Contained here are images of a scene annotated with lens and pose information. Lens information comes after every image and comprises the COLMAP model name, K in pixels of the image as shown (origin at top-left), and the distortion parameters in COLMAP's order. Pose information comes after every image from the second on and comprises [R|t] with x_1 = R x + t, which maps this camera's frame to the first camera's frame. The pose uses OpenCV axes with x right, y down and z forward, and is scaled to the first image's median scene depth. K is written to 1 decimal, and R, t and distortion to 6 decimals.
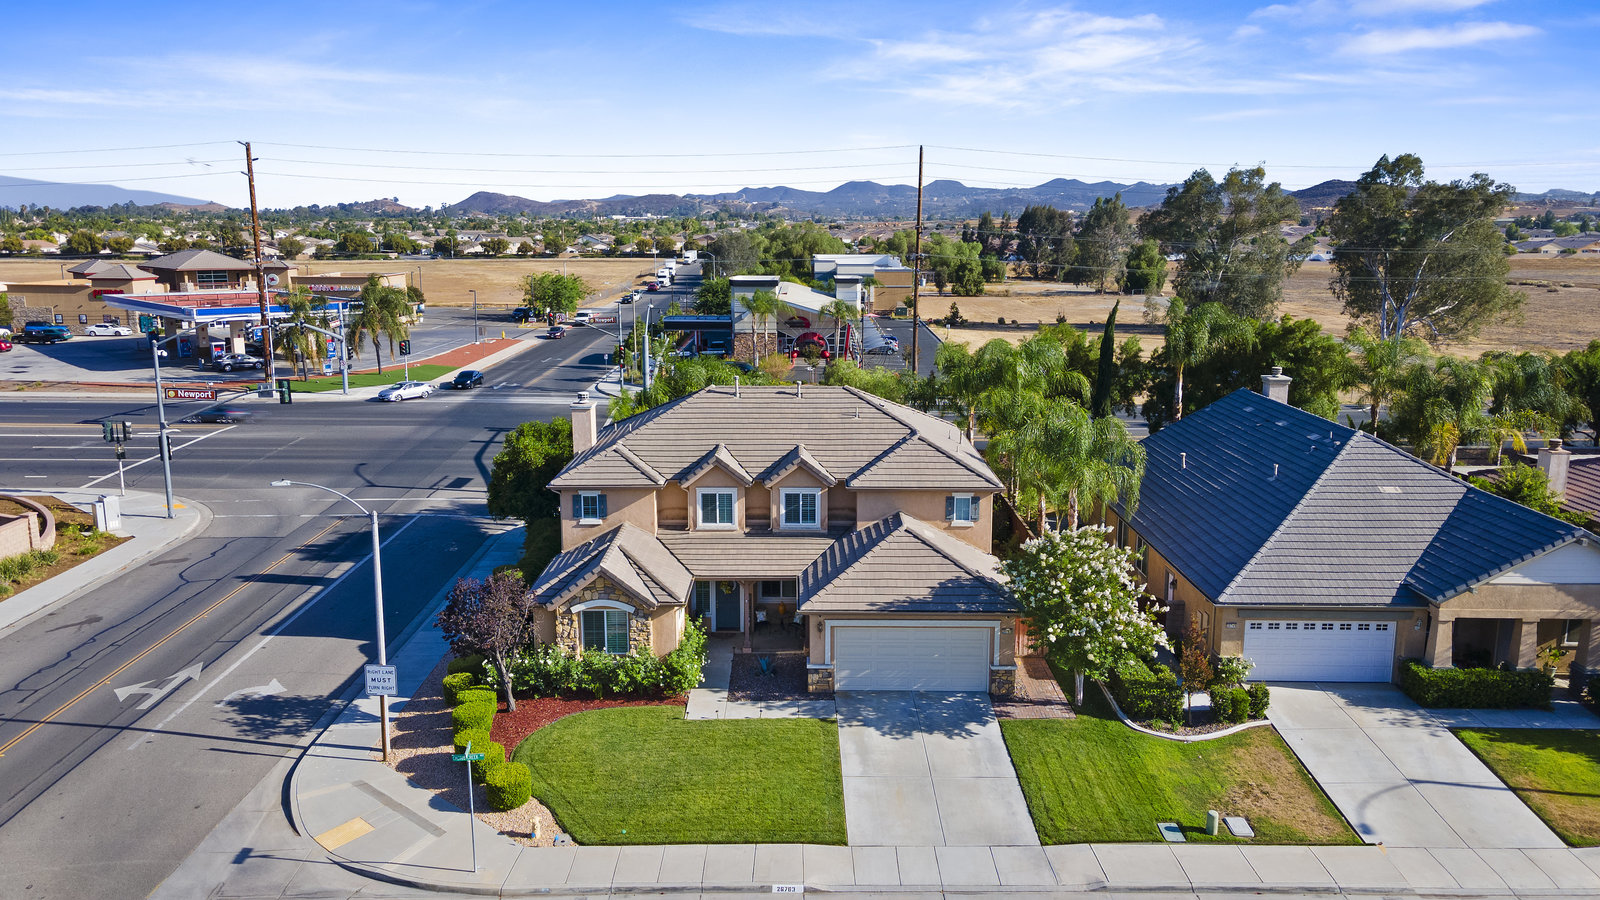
lens RADIAL K [[1157.8, 0, 795.8], [0, 1157.8, 439.7], [0, 0, 1]] dist [0.045475, -0.006854]
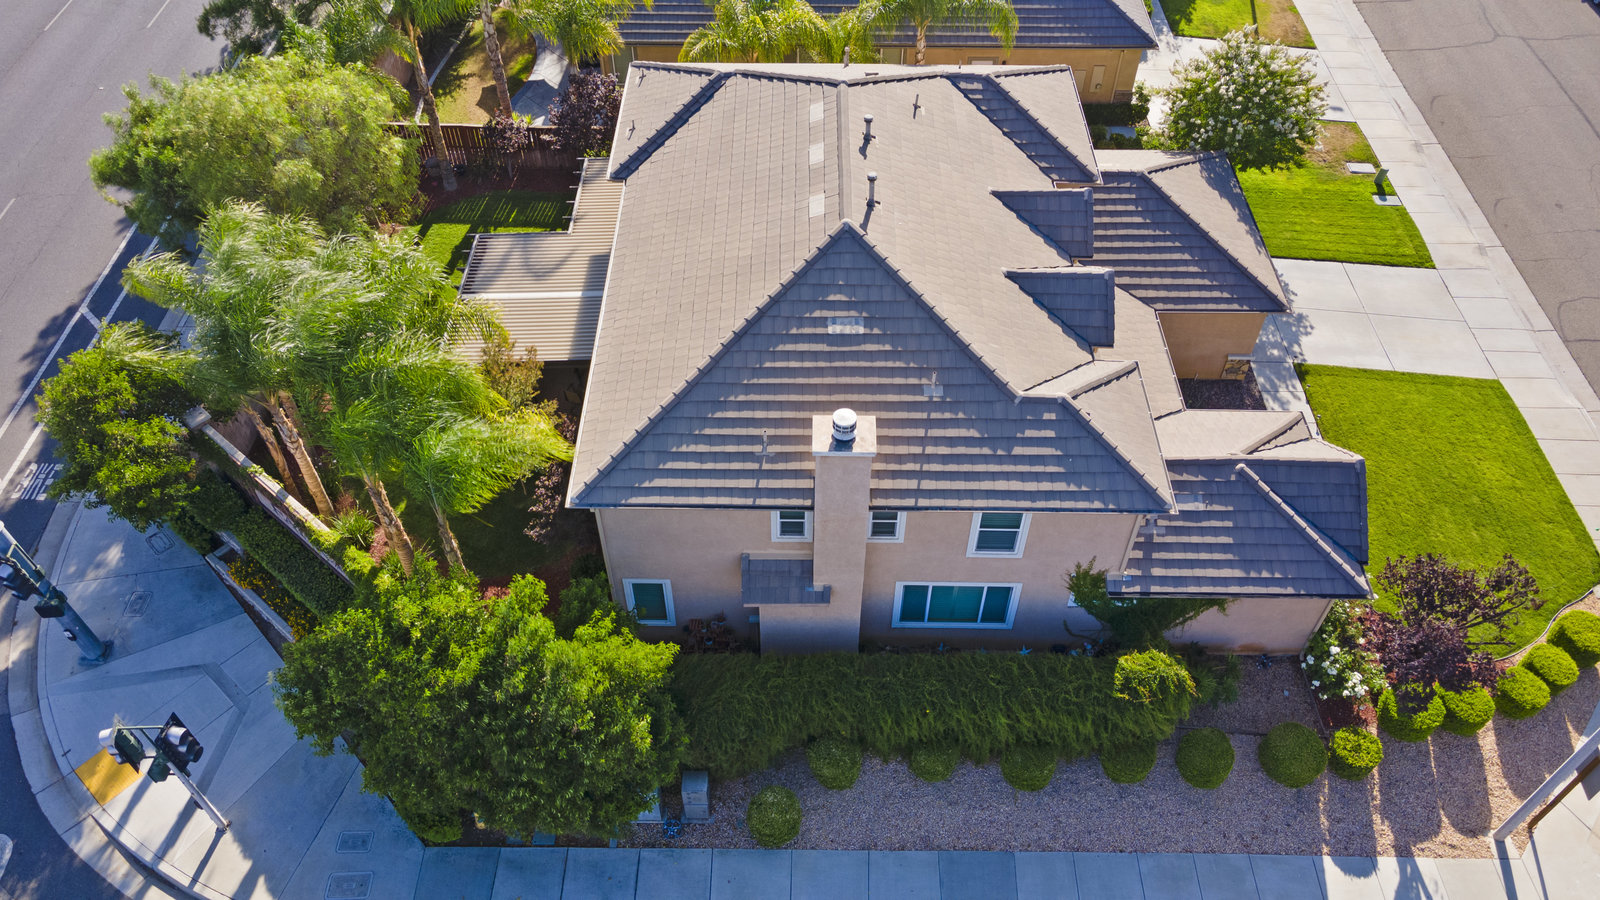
lens RADIAL K [[1150.2, 0, 798.4], [0, 1150.2, 448.5], [0, 0, 1]] dist [0.045769, 0.009187]
pose [[0.005605, -0.746575, 0.665278, -0.606770], [0.183225, 0.654792, 0.733264, -0.447487], [-0.983055, 0.117785, 0.140461, 1.204336]]
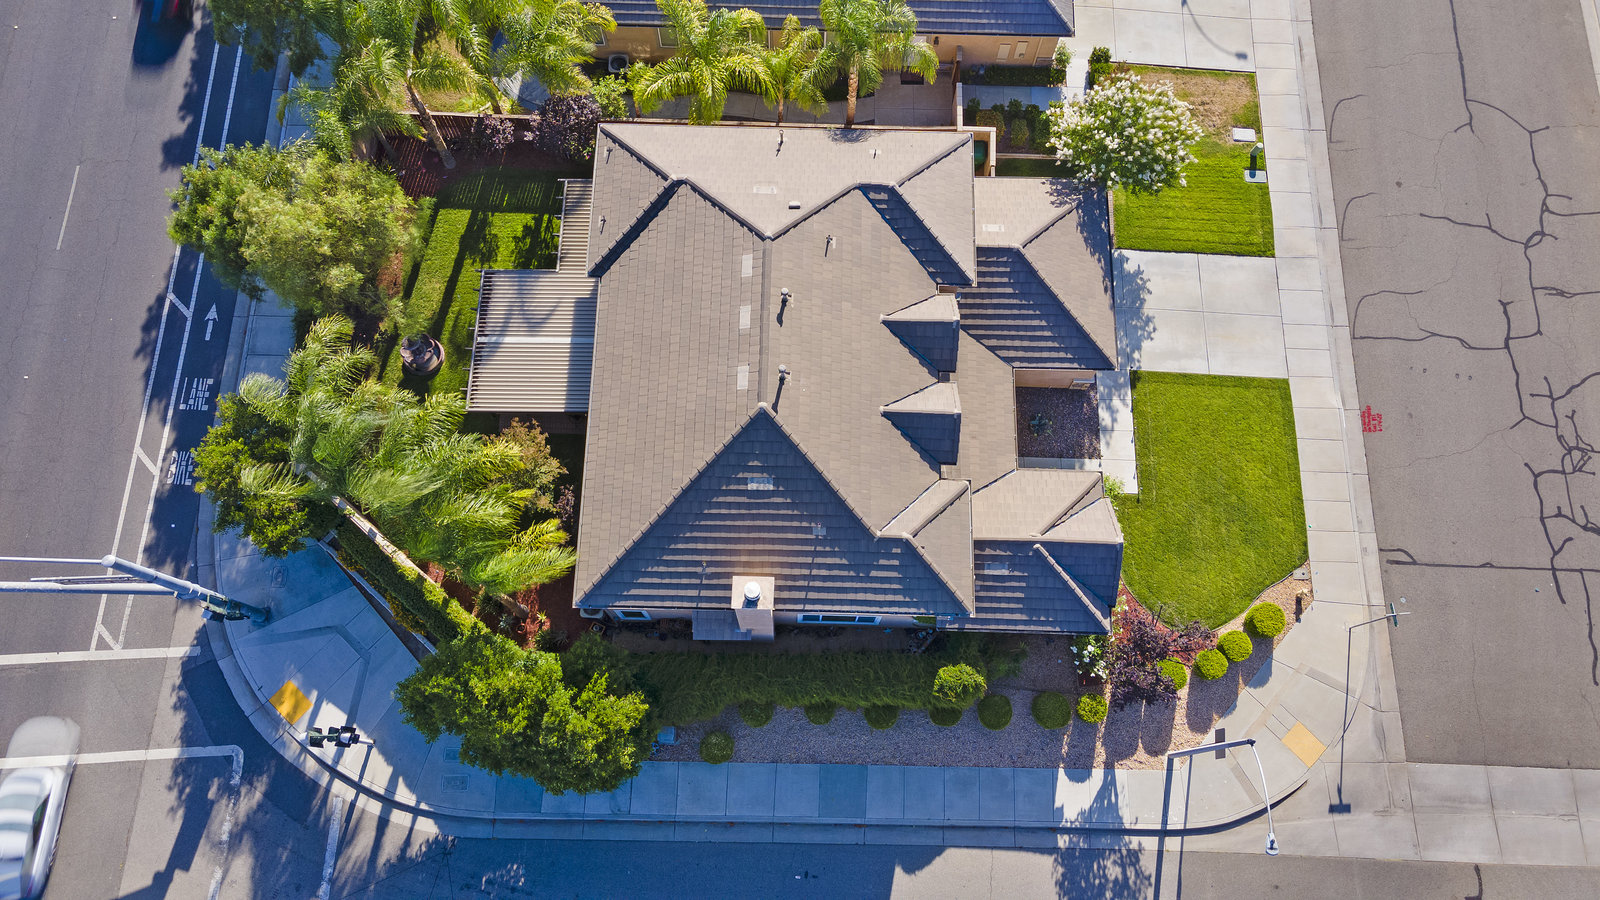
lens RADIAL K [[1157.8, 0, 795.8], [0, 1157.8, 439.7], [0, 0, 1]] dist [0.045475, -0.006854]
pose [[0.019919, -0.952279, 0.304579, -0.383798], [0.180050, 0.303075, 0.935803, -0.873184], [-0.983456, 0.036200, 0.177495, 1.071662]]
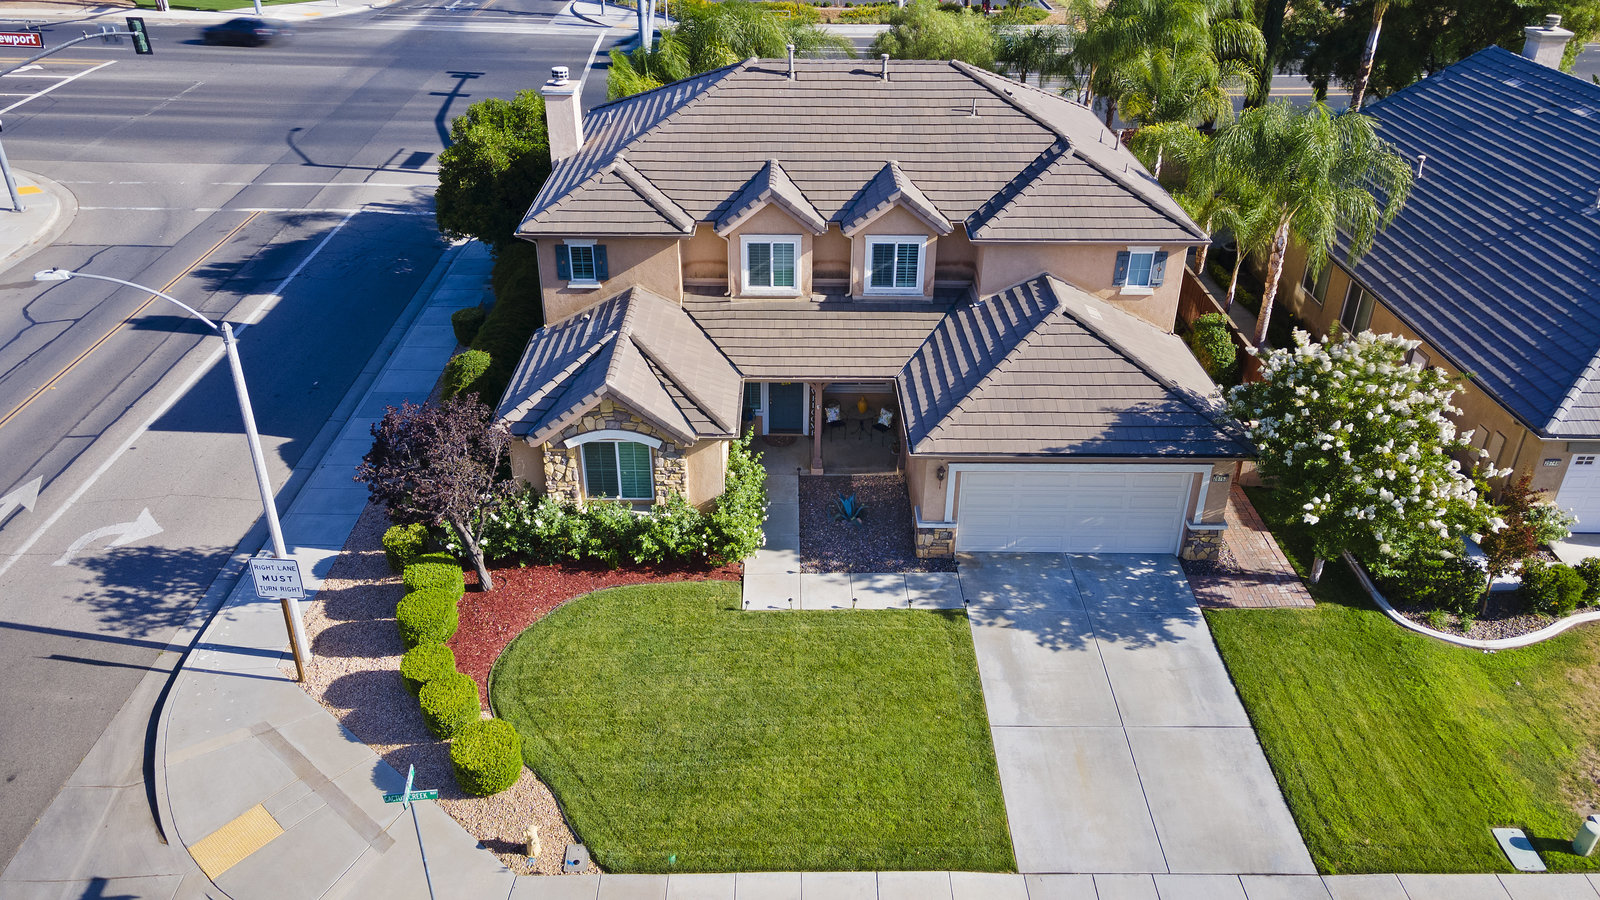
lens RADIAL K [[1157.8, 0, 795.8], [0, 1157.8, 439.7], [0, 0, 1]] dist [0.045475, -0.006854]
pose [[0.999935, 0.001794, 0.011299, -0.068946], [-0.005340, 0.946622, 0.322302, -0.069460], [-0.010118, -0.322341, 0.946570, 0.370708]]
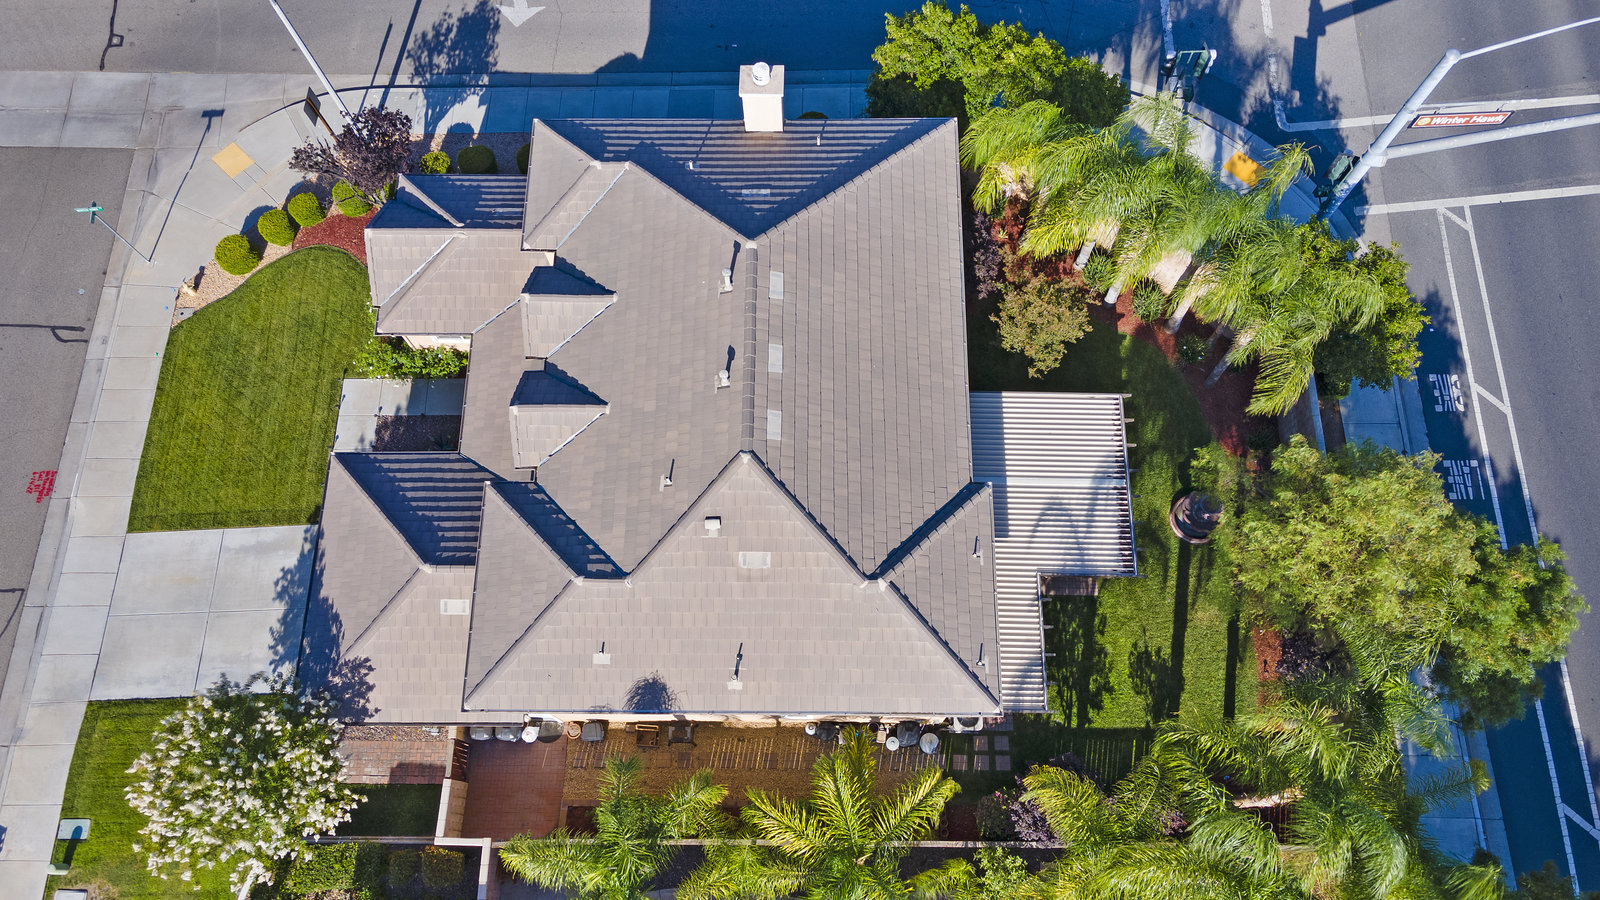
lens RADIAL K [[1150.2, 0, 798.4], [0, 1150.2, 448.5], [0, 0, 1]] dist [0.045769, 0.009187]
pose [[-0.005009, 0.942383, -0.334497, 0.282001], [-0.171999, 0.328705, 0.928639, -0.709161], [0.985084, 0.062185, 0.160442, 1.171801]]
